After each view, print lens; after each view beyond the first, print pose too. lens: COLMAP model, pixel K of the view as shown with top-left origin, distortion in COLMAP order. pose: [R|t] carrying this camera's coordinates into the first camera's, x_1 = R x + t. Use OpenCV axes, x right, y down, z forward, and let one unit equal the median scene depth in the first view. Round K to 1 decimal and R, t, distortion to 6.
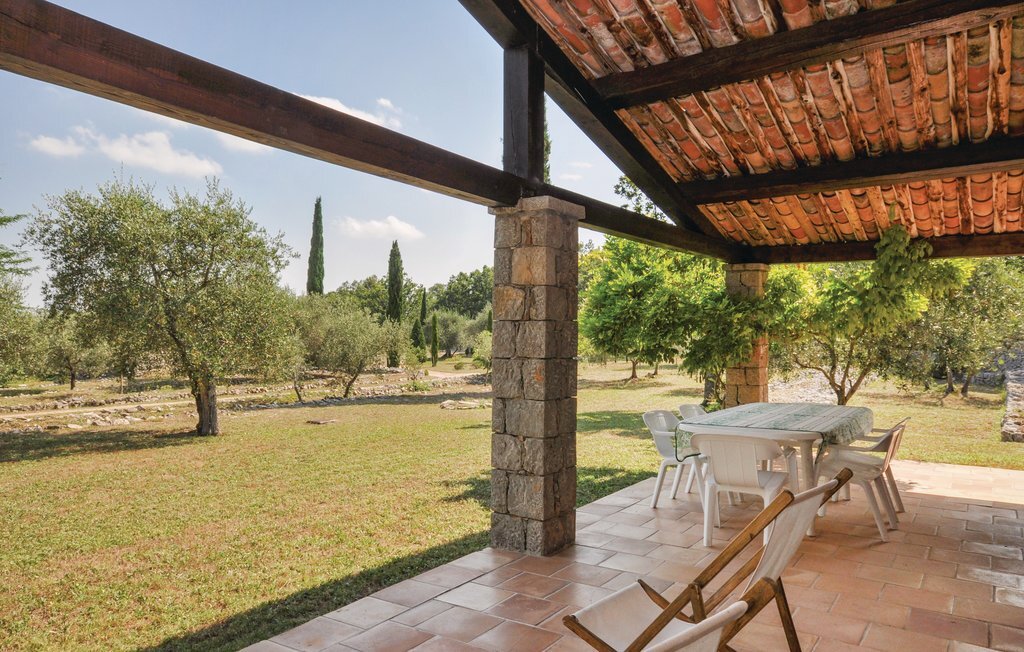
lens RADIAL K [[685.6, 0, 512.4], [0, 685.6, 303.6], [0, 0, 1]] dist [-0.003417, 0.001426]
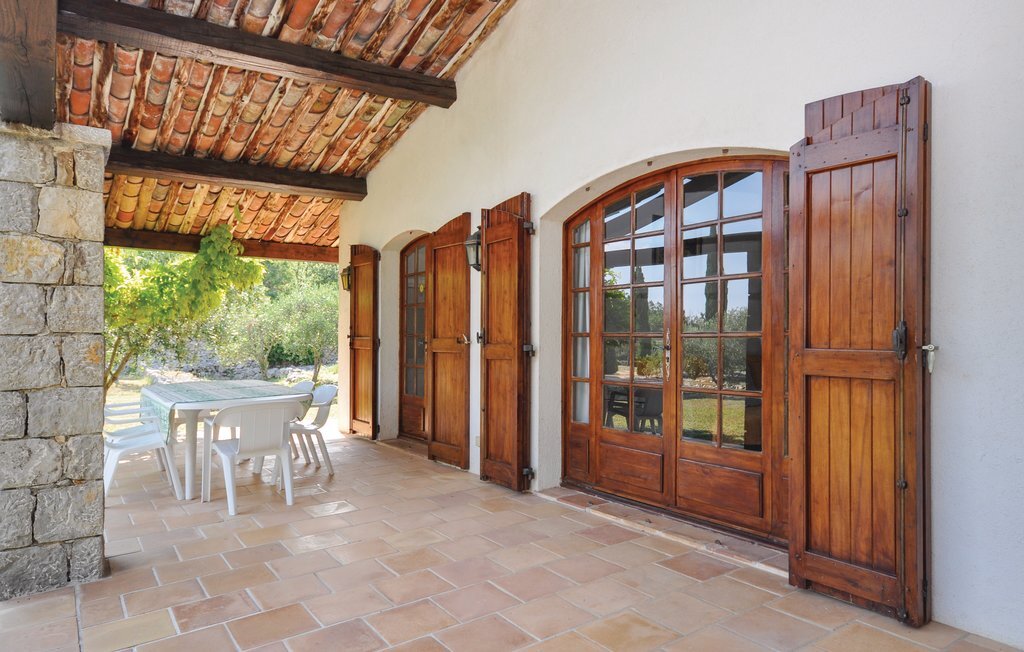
lens RADIAL K [[649.7, 0, 512.0], [0, 649.7, 326.0], [0, 0, 1]] dist [0.022364, 0.000300]
pose [[0.340878, 0.003151, 0.940102, -0.431821], [-0.035145, 0.999338, 0.009394, 0.040096], [-0.939450, -0.036242, 0.340763, 0.244300]]
